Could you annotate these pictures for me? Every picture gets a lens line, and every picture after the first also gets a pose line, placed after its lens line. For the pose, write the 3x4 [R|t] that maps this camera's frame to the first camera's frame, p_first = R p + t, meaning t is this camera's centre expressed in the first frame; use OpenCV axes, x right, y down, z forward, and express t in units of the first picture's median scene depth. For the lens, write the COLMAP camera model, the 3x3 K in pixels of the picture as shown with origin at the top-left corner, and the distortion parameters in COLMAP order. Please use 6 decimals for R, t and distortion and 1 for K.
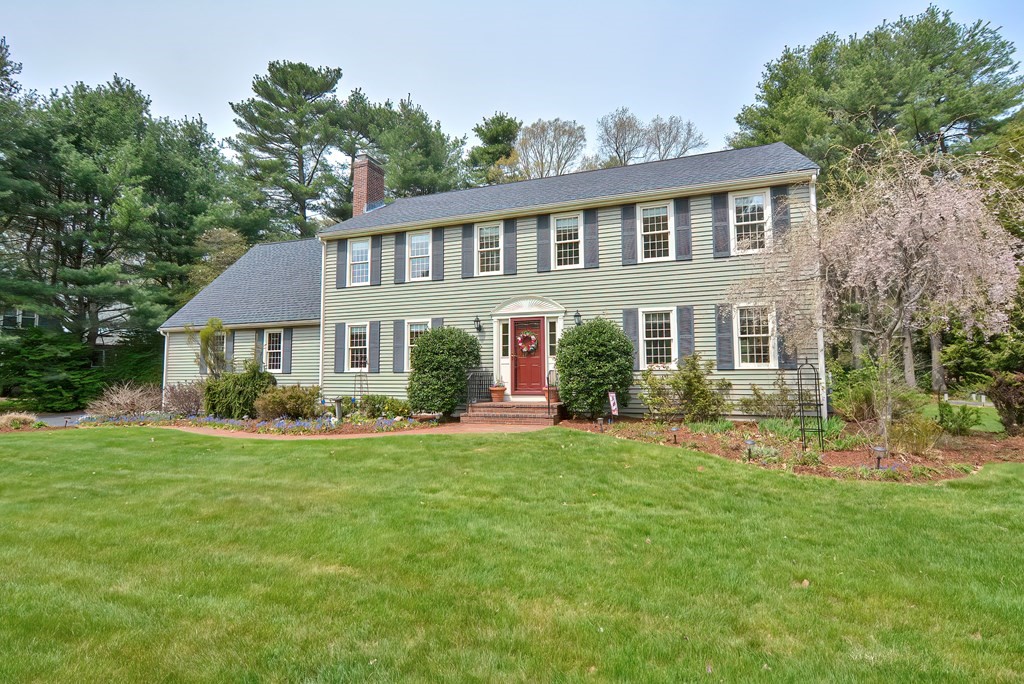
lens RADIAL K [[504.0, 0, 516.0], [0, 504.0, 342.3], [0, 0, 1]] dist [-0.002960, -0.000999]
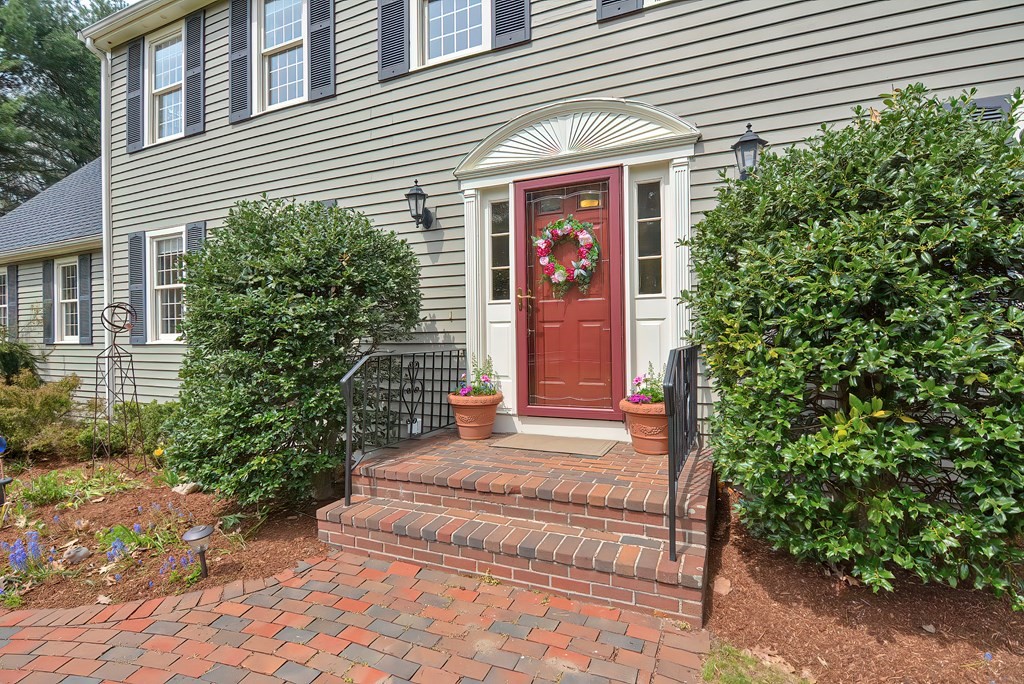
lens RADIAL K [[504.0, 0, 507.0], [0, 504.0, 340.6], [0, 0, 1]] dist [-0.002960, -0.000999]
pose [[0.997105, -0.007775, -0.075635, 0.008808], [0.014144, 0.996362, 0.084041, 0.027306], [0.074706, -0.084867, 0.993588, 0.669574]]
